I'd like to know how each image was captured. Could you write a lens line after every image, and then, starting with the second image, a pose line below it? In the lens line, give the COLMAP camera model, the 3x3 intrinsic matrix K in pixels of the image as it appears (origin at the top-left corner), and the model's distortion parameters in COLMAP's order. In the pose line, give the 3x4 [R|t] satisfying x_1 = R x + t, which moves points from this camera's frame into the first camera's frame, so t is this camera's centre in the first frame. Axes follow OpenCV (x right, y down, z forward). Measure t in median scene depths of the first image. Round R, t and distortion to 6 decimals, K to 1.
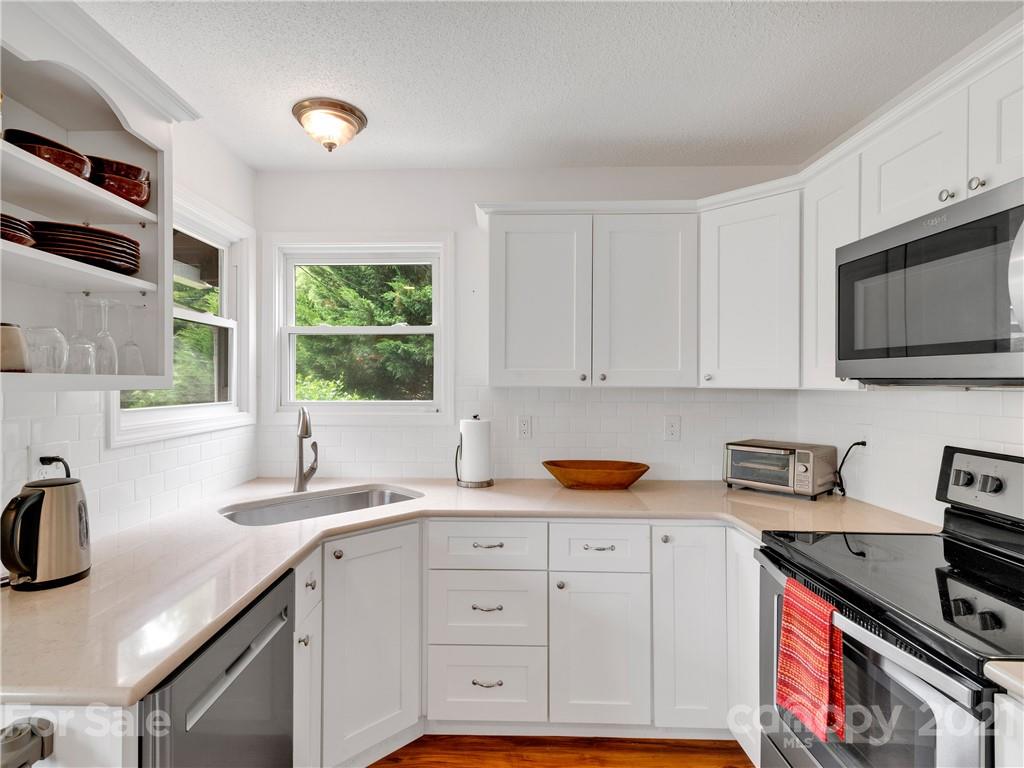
lens RADIAL K [[520.9, 0, 514.0], [0, 520.9, 379.1], [0, 0, 1]] dist [0.018075, -0.002361]
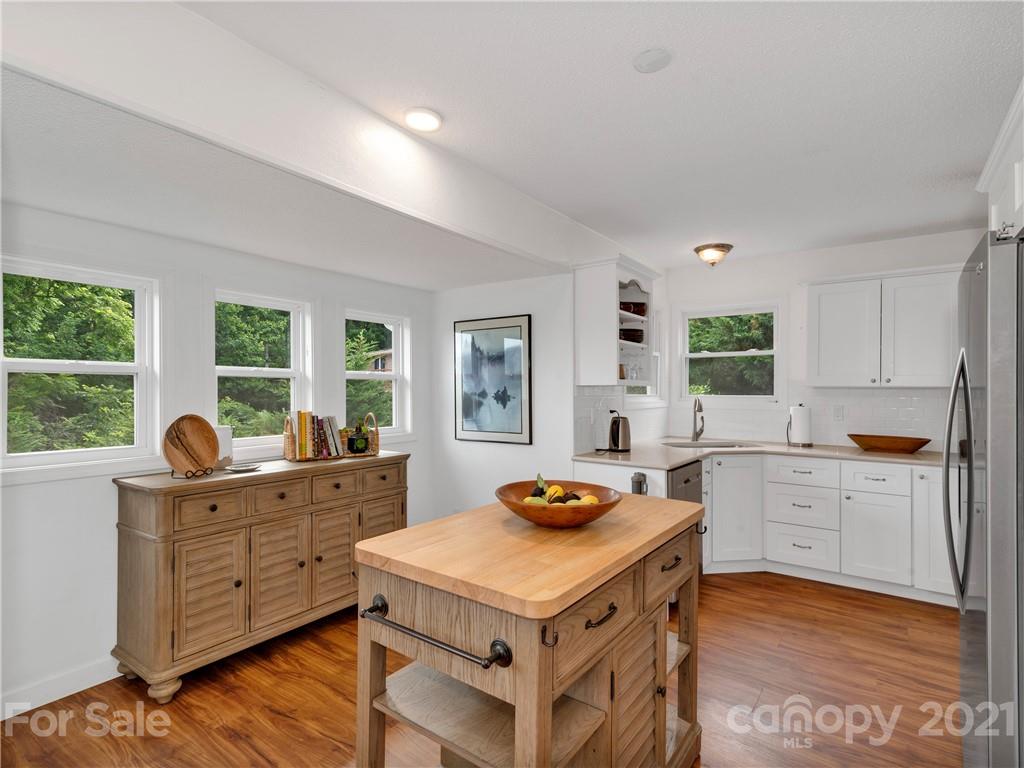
lens RADIAL K [[520.9, 0, 514.4], [0, 520.9, 384.1], [0, 0, 1]] dist [0.018075, -0.002361]
pose [[0.792710, -0.001508, -0.609597, 0.240343], [-0.002167, 0.999984, -0.005292, 0.017937], [0.609595, 0.005516, 0.792694, -0.956046]]
